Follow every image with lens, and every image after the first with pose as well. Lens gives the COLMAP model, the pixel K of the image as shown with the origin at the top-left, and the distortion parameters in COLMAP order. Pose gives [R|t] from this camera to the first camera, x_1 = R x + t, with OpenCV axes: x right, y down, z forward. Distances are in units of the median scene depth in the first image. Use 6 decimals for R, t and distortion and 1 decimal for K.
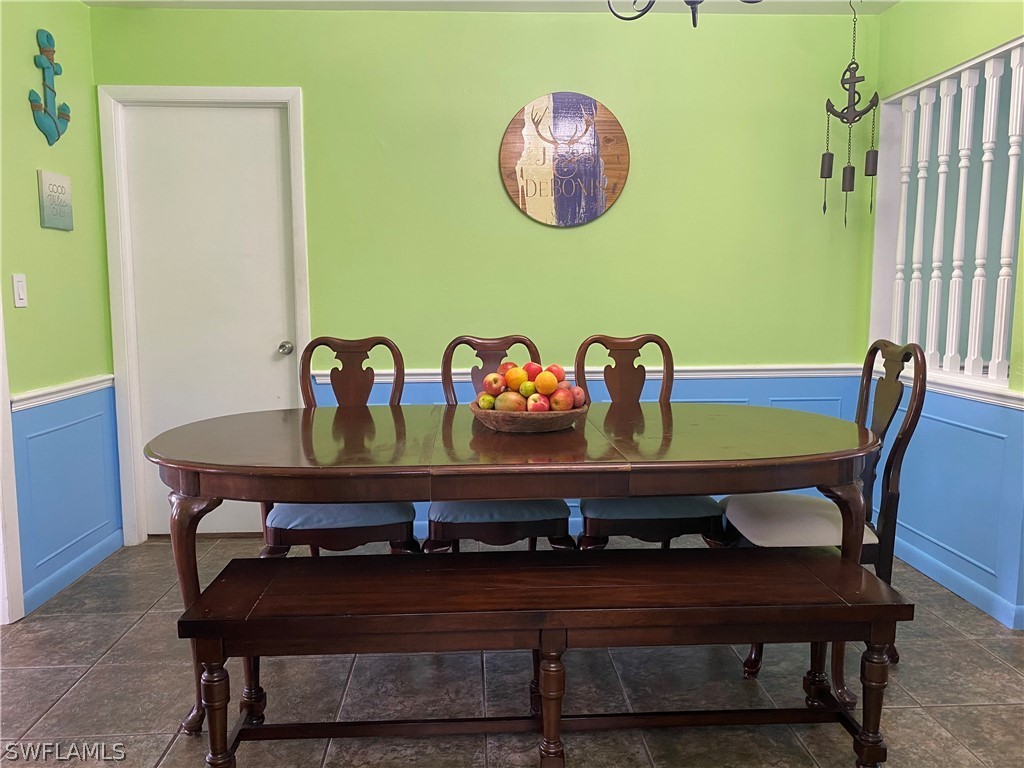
lens RADIAL K [[771.3, 0, 512.0], [0, 771.3, 384.0], [0, 0, 1]] dist [0.017599, -0.005328]
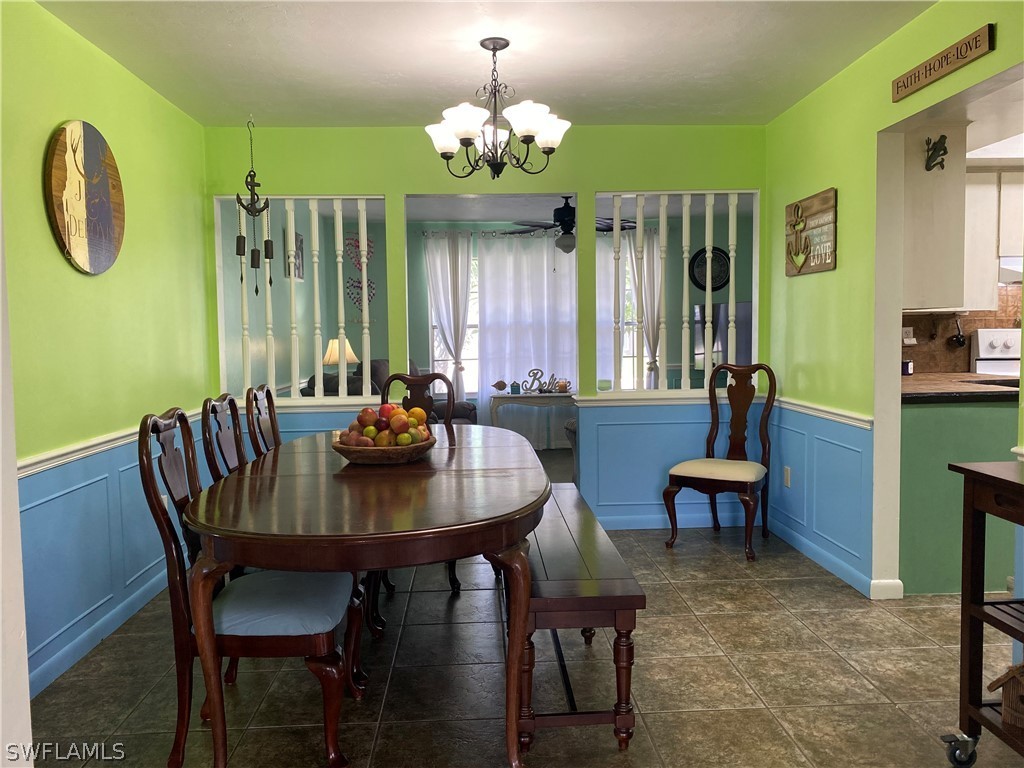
lens RADIAL K [[771.3, 0, 512.0], [0, 771.3, 384.0], [0, 0, 1]] dist [0.017599, -0.005328]
pose [[0.015983, -0.062867, 0.997894, -0.863852], [0.136316, 0.988840, 0.060113, -0.078294], [-0.990537, 0.135068, 0.024374, 0.579443]]
